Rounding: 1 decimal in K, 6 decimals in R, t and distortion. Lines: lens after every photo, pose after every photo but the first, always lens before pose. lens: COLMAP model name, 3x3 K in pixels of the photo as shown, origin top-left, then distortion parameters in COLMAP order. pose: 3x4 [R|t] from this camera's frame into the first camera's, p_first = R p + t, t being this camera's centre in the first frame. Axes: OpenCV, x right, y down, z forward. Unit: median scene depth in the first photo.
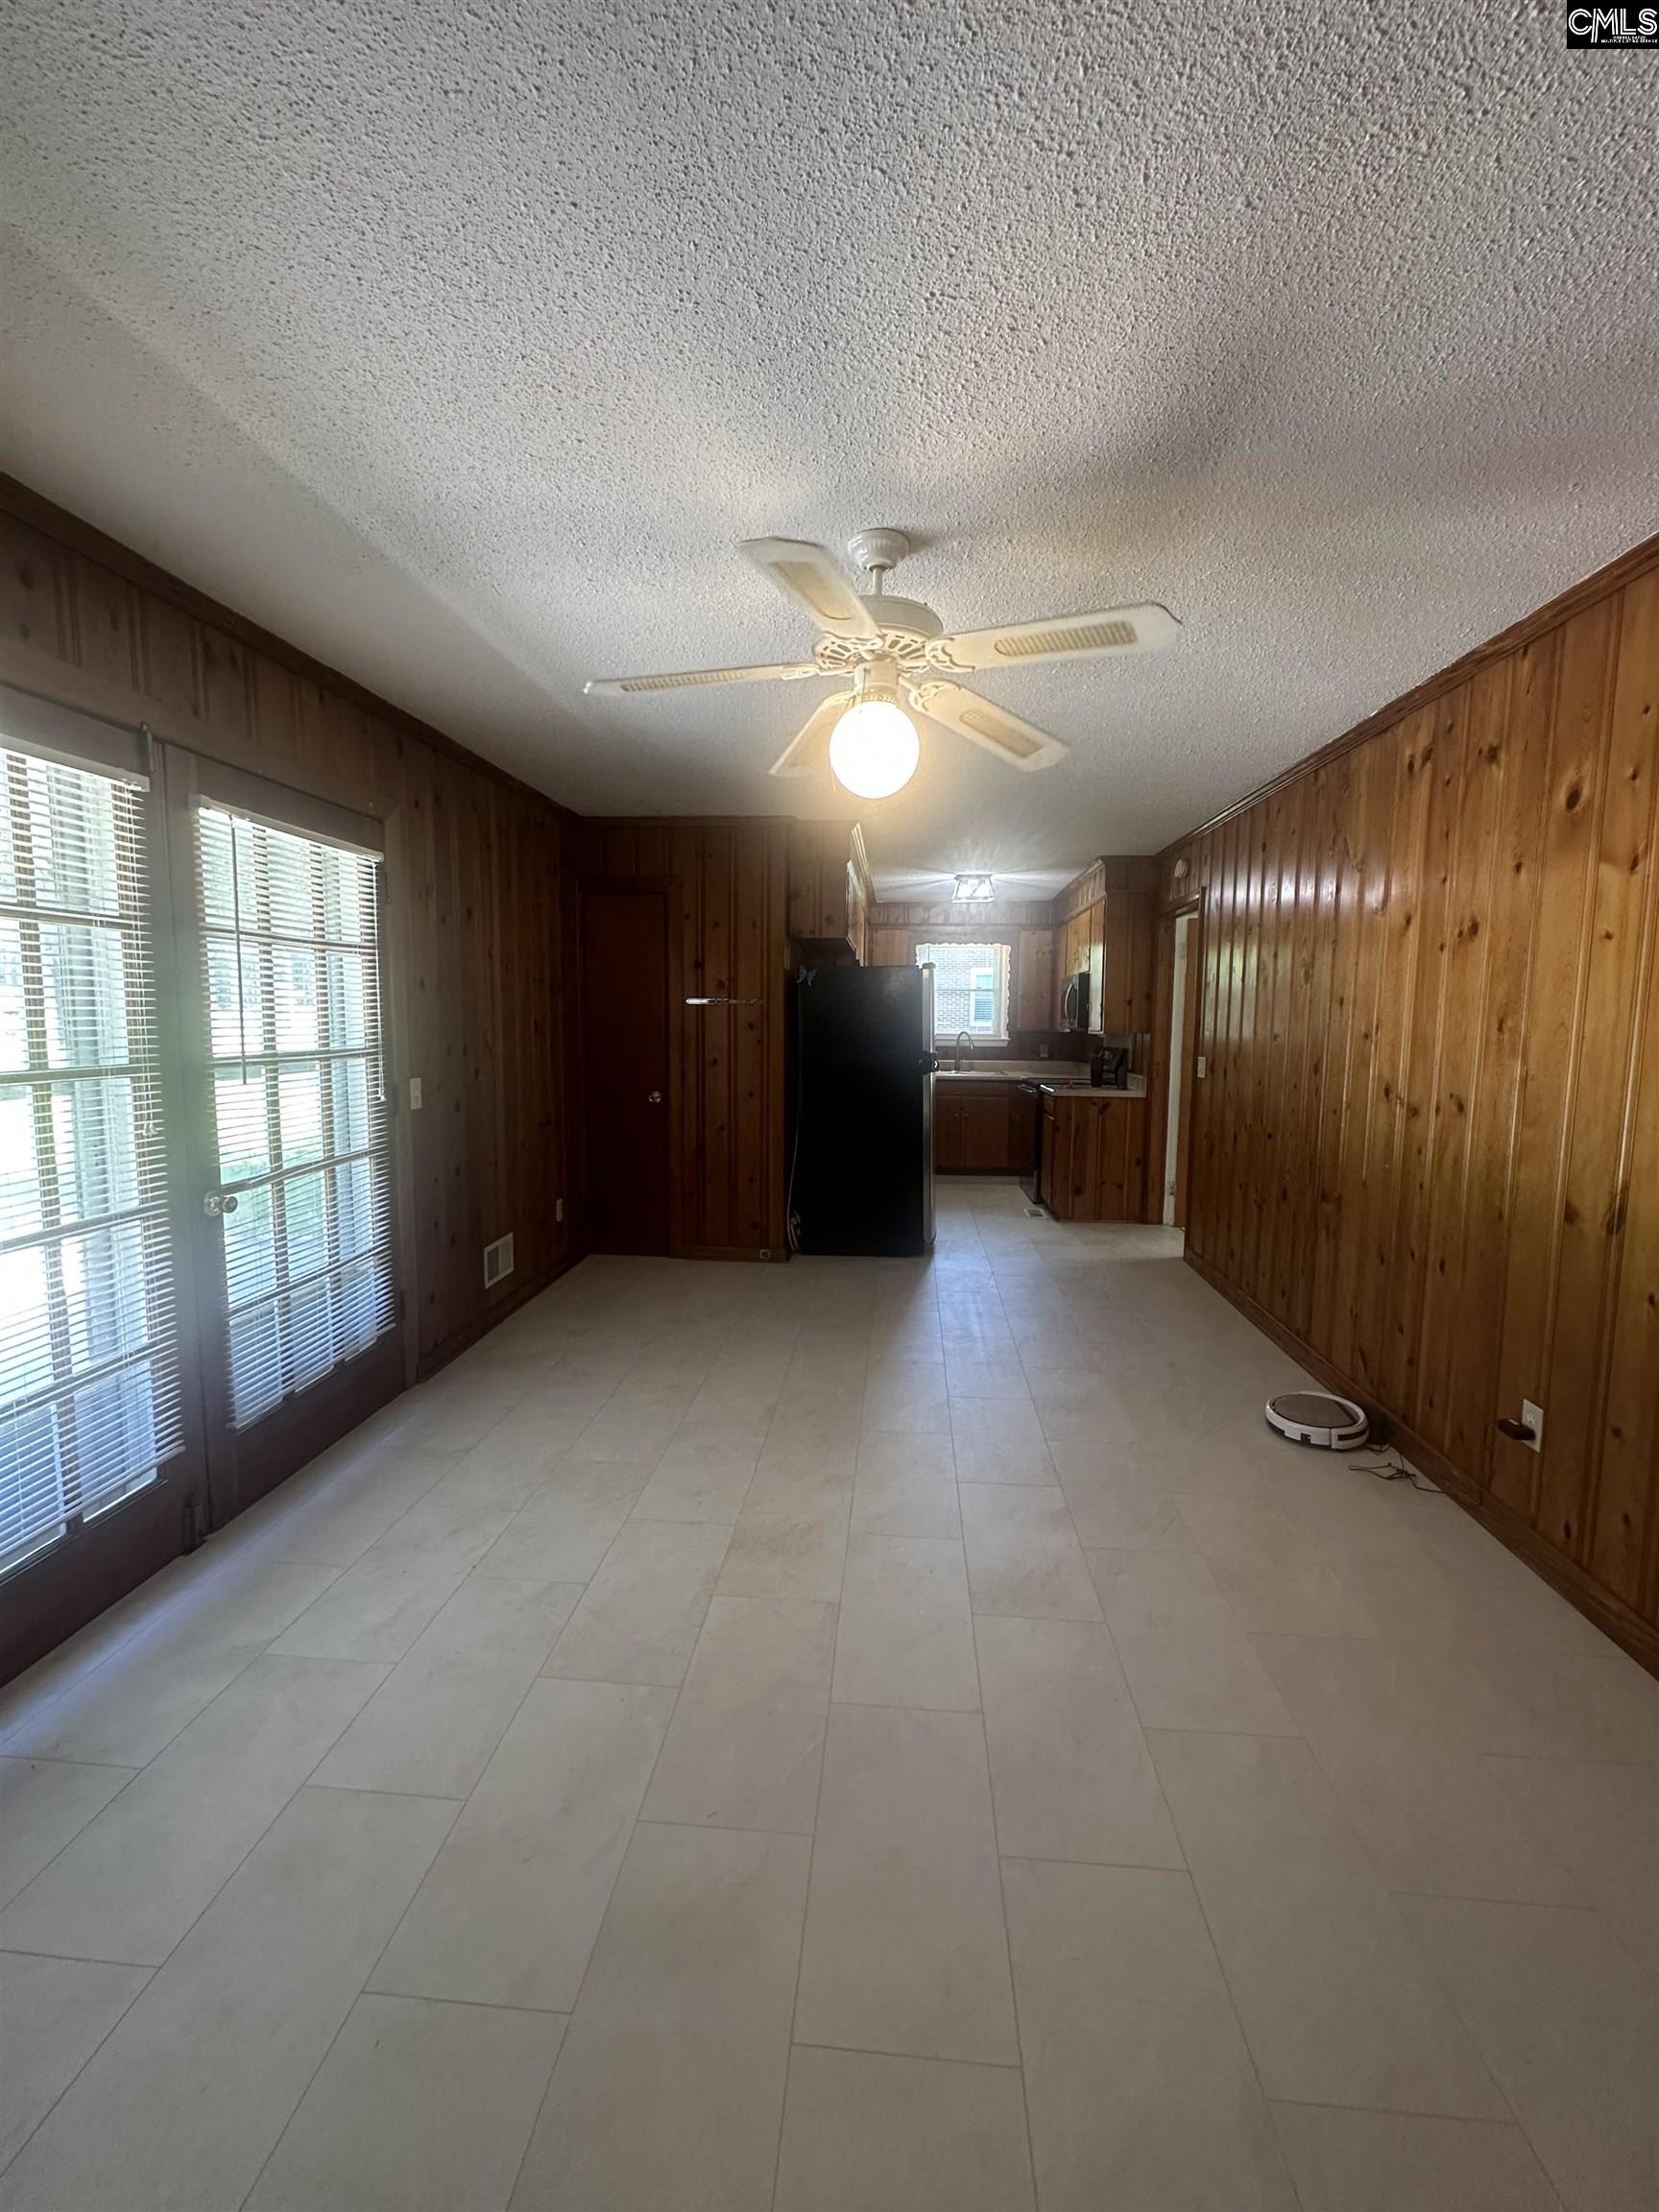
lens RADIAL K [[883.1, 0, 836.2], [0, 883.1, 1103.5], [0, 0, 1]] dist [-0.004271, 0.000459]
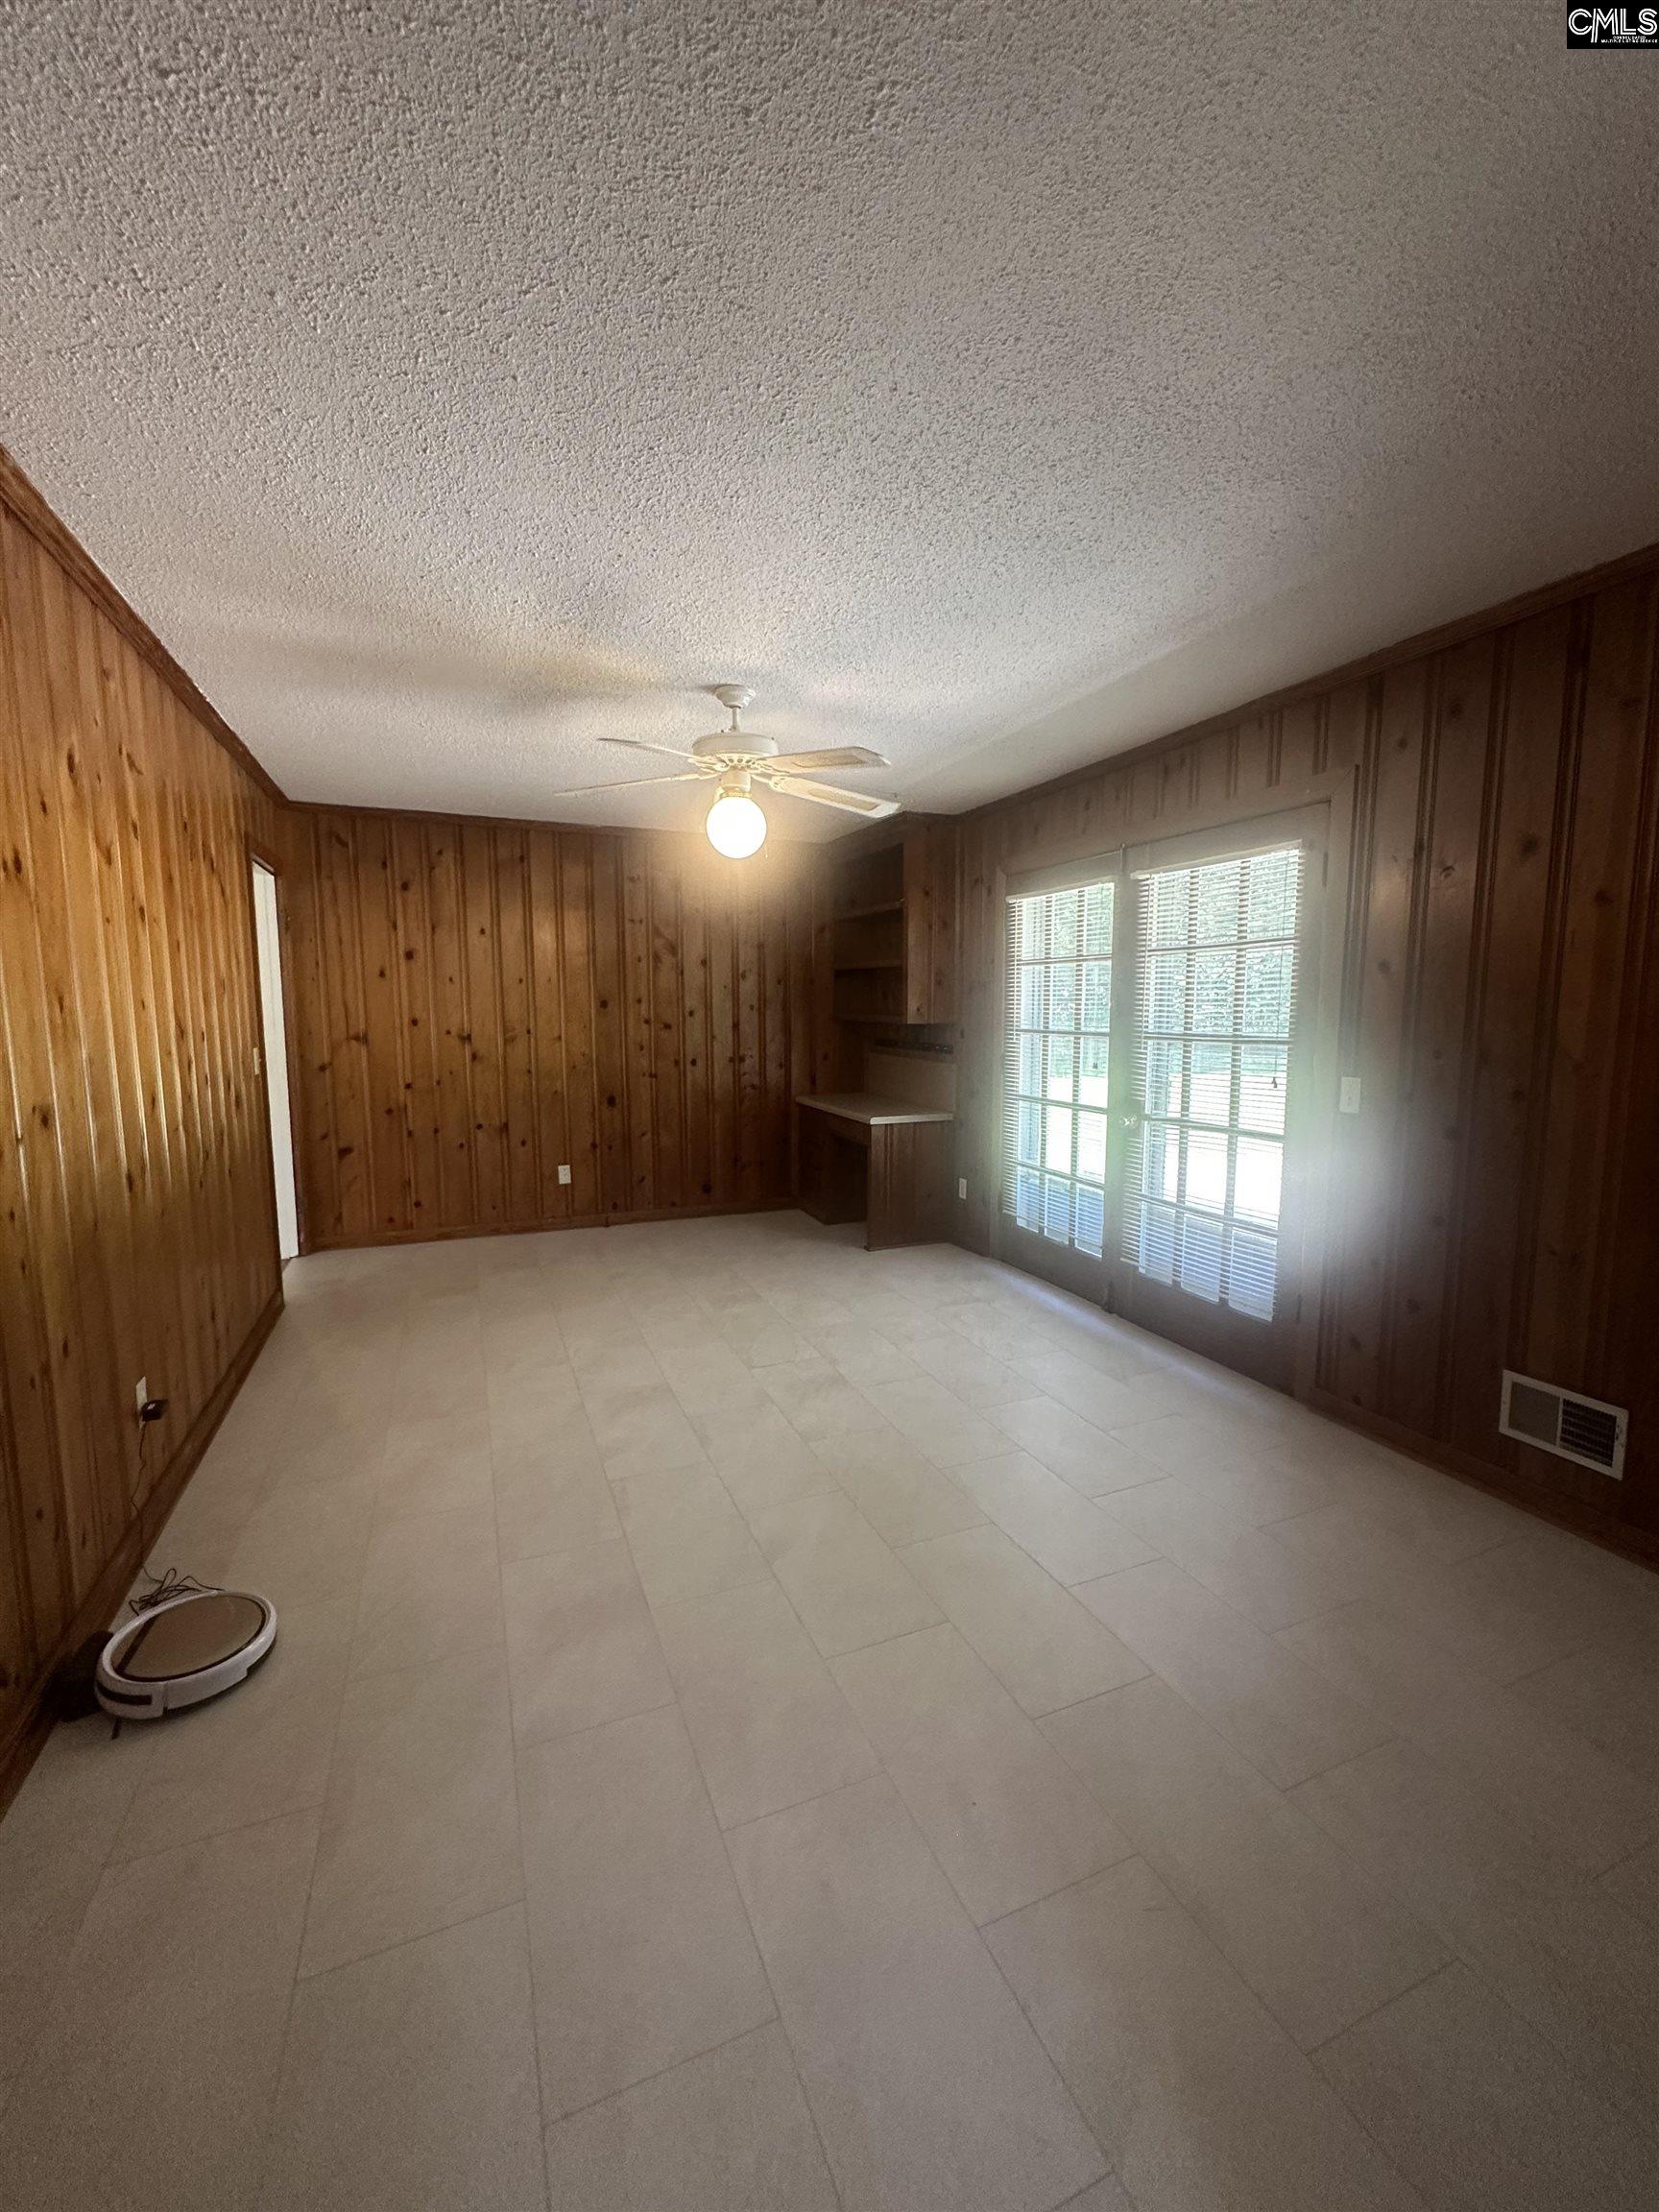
lens RADIAL K [[883.1, 0, 827.1], [0, 883.1, 1104.0], [0, 0, 1]] dist [-0.004271, 0.000459]
pose [[-0.889368, 0.041754, -0.455281, 0.513793], [-0.052954, 0.979711, 0.193292, -0.195006], [0.454115, 0.196017, -0.869113, 2.072074]]
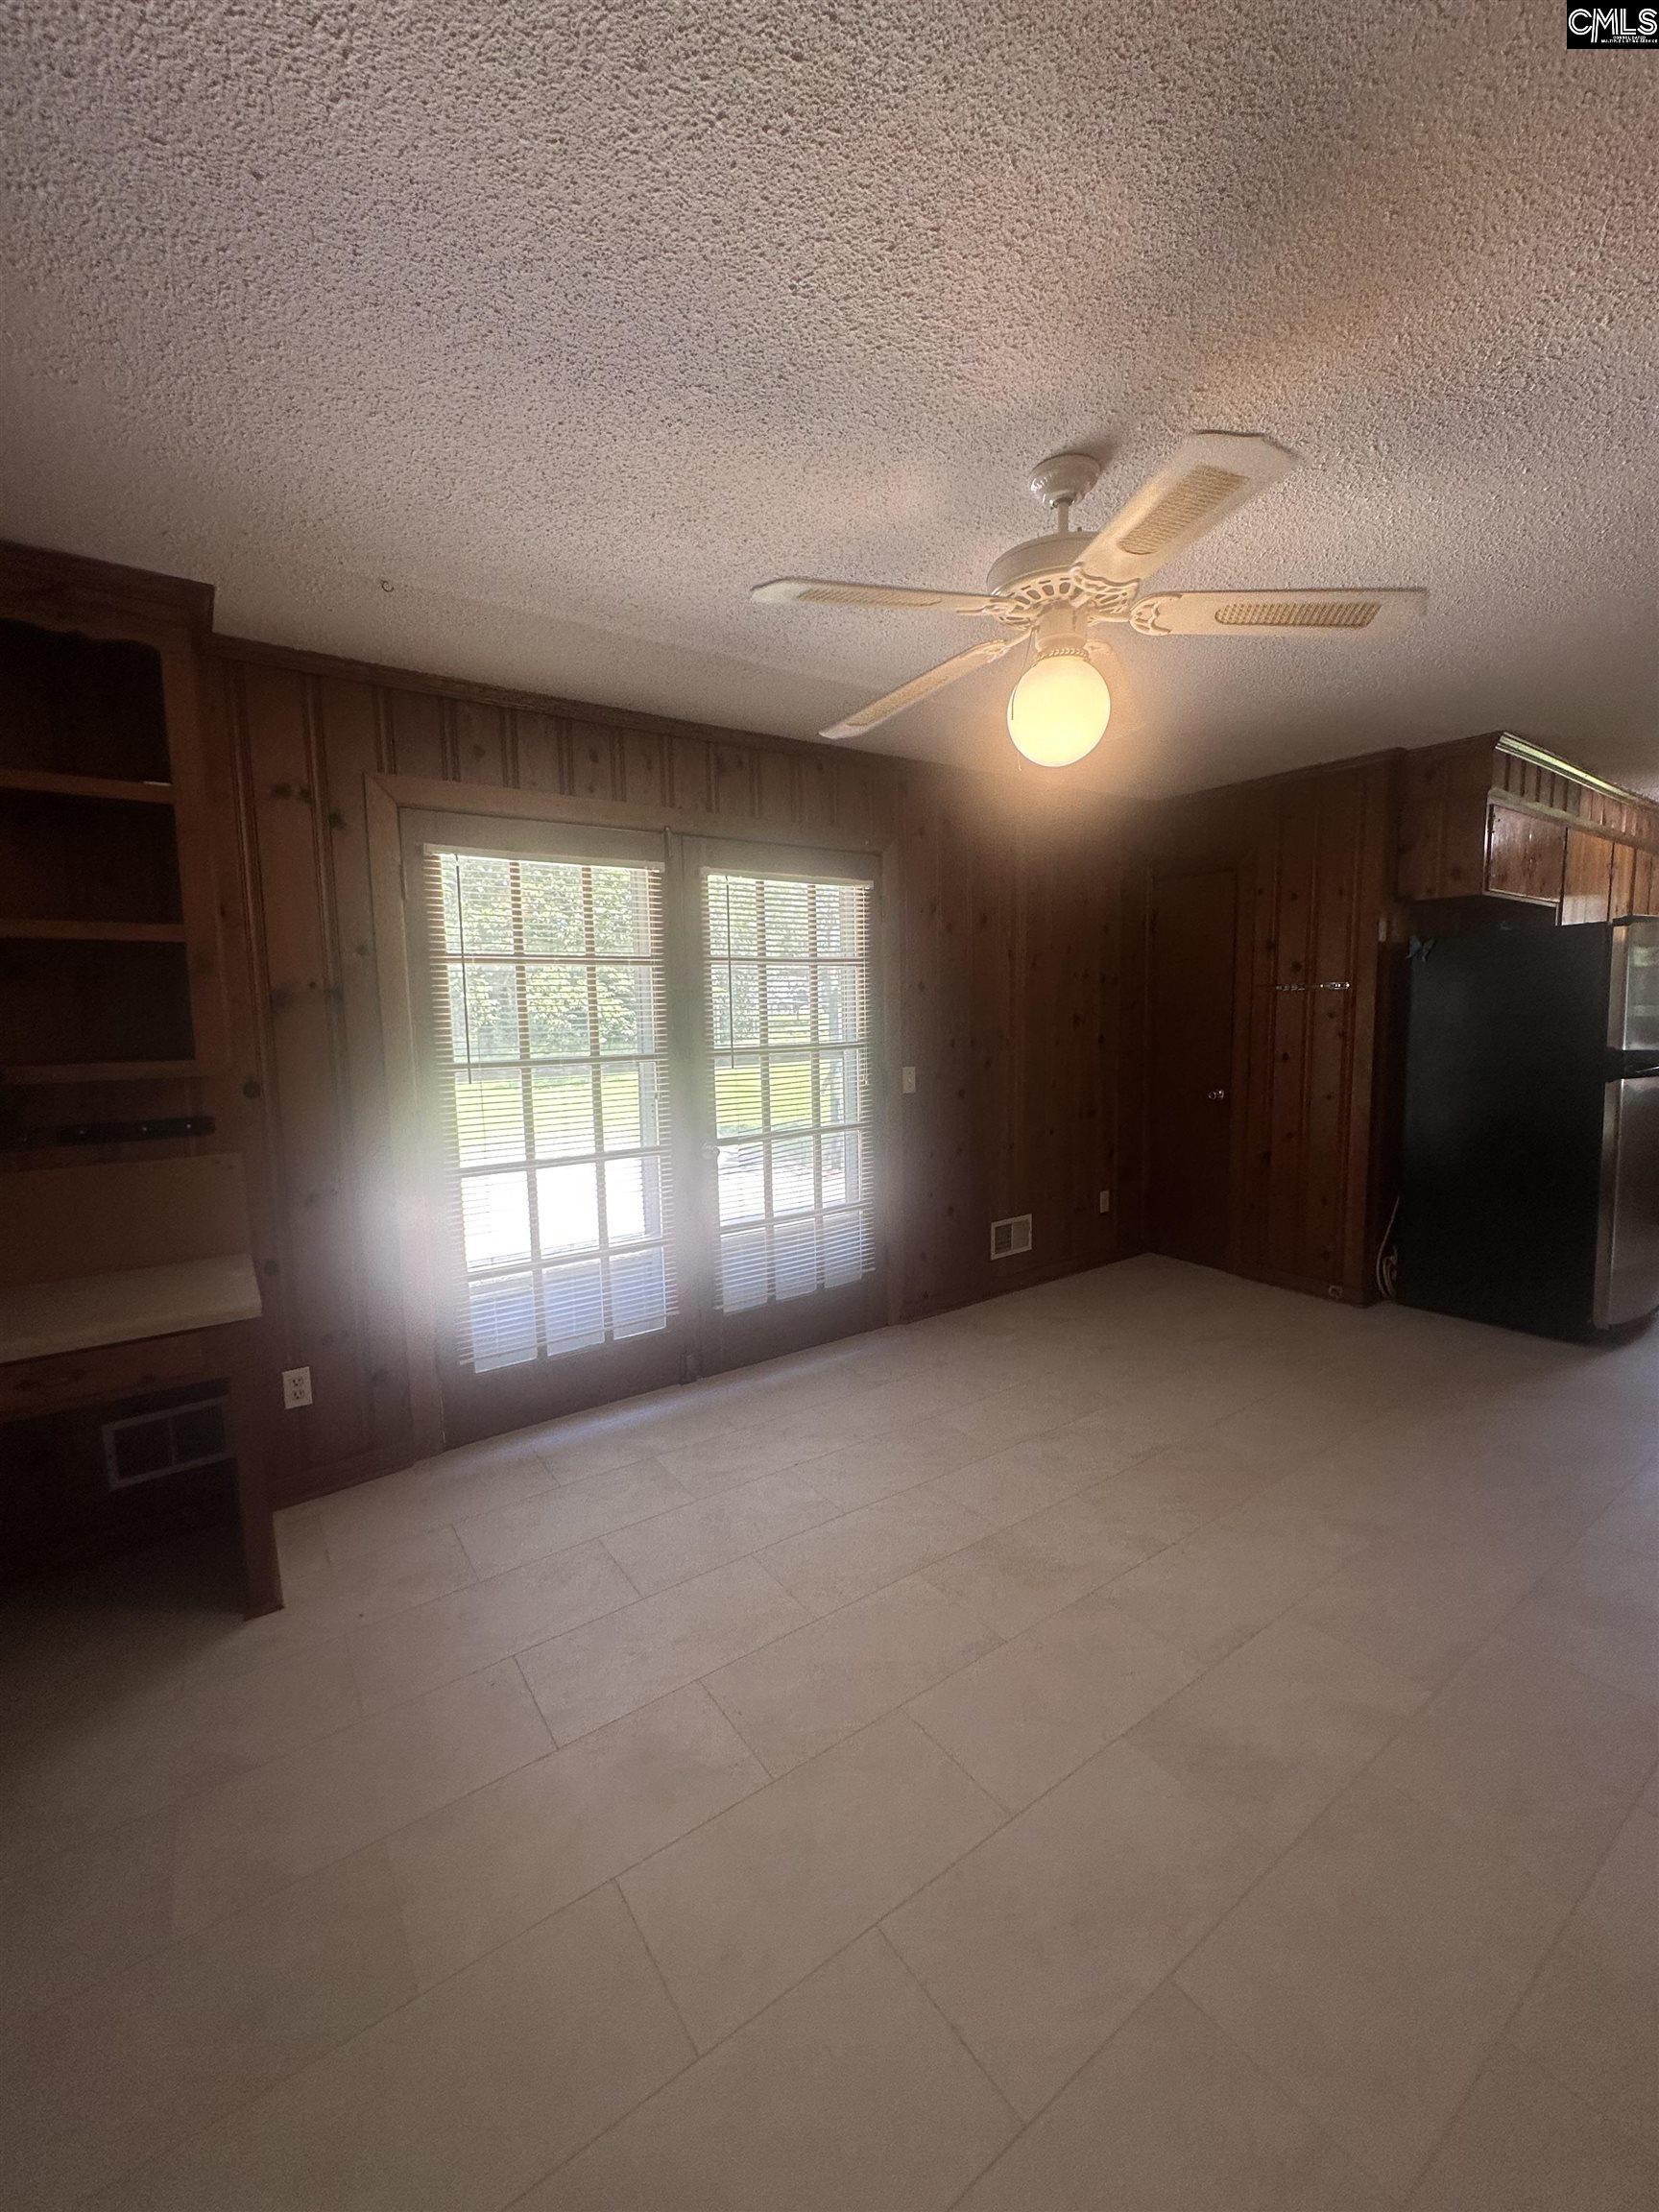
lens RADIAL K [[883.1, 0, 823.7], [0, 883.1, 1105.4], [0, 0, 1]] dist [-0.004271, 0.000459]
pose [[0.637075, 0.062233, -0.768285, 0.493498], [-0.049403, 0.997983, 0.039874, -0.025719], [0.769217, 0.012553, 0.638865, 0.215179]]
